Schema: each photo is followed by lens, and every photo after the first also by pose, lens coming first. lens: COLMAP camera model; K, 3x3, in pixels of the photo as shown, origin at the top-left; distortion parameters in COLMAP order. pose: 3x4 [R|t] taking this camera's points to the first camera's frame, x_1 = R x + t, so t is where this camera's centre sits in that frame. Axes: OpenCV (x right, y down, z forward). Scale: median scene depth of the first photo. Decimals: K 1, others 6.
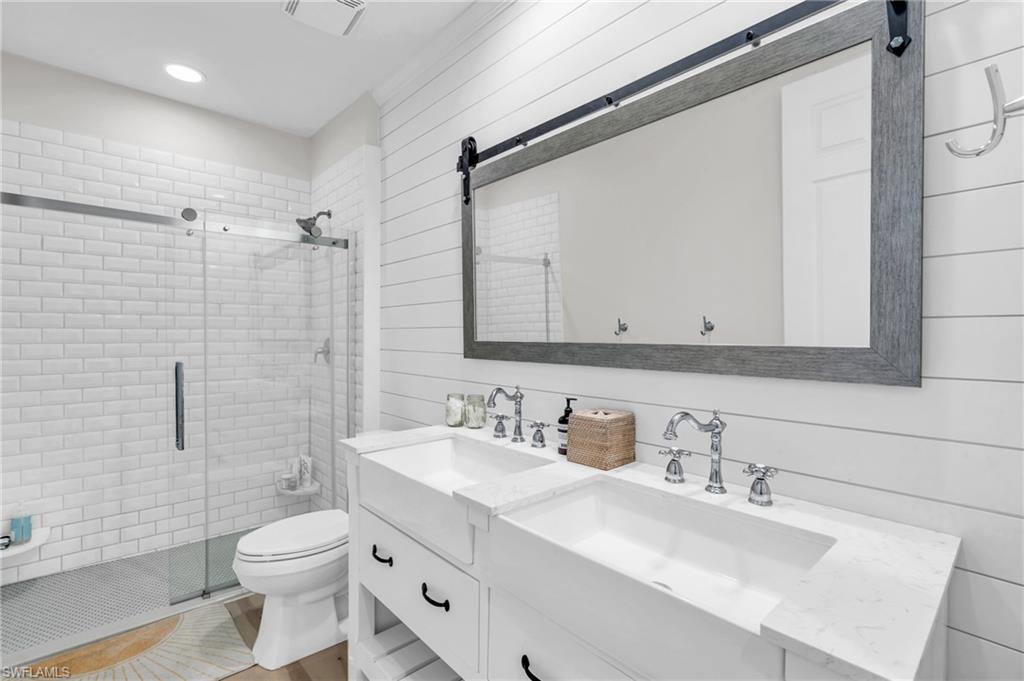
lens RADIAL K [[659.4, 0, 512.0], [0, 659.4, 340.5], [0, 0, 1]] dist [-0.001825, -0.000114]
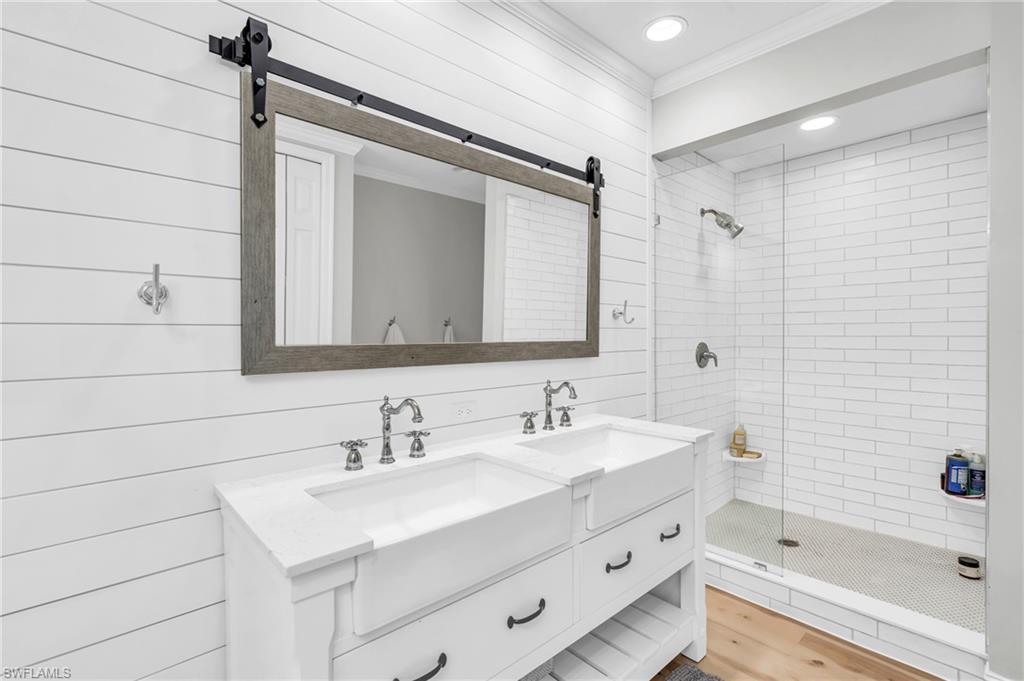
lens RADIAL K [[465.2, 0, 508.4], [0, 465.2, 339.8], [0, 0, 1]] dist [-0.004008, -0.000487]
pose [[-0.154266, -0.009502, 0.987984, -0.742681], [0.013995, 0.999832, 0.011802, -0.011478], [-0.987930, 0.015648, -0.154108, 1.147337]]
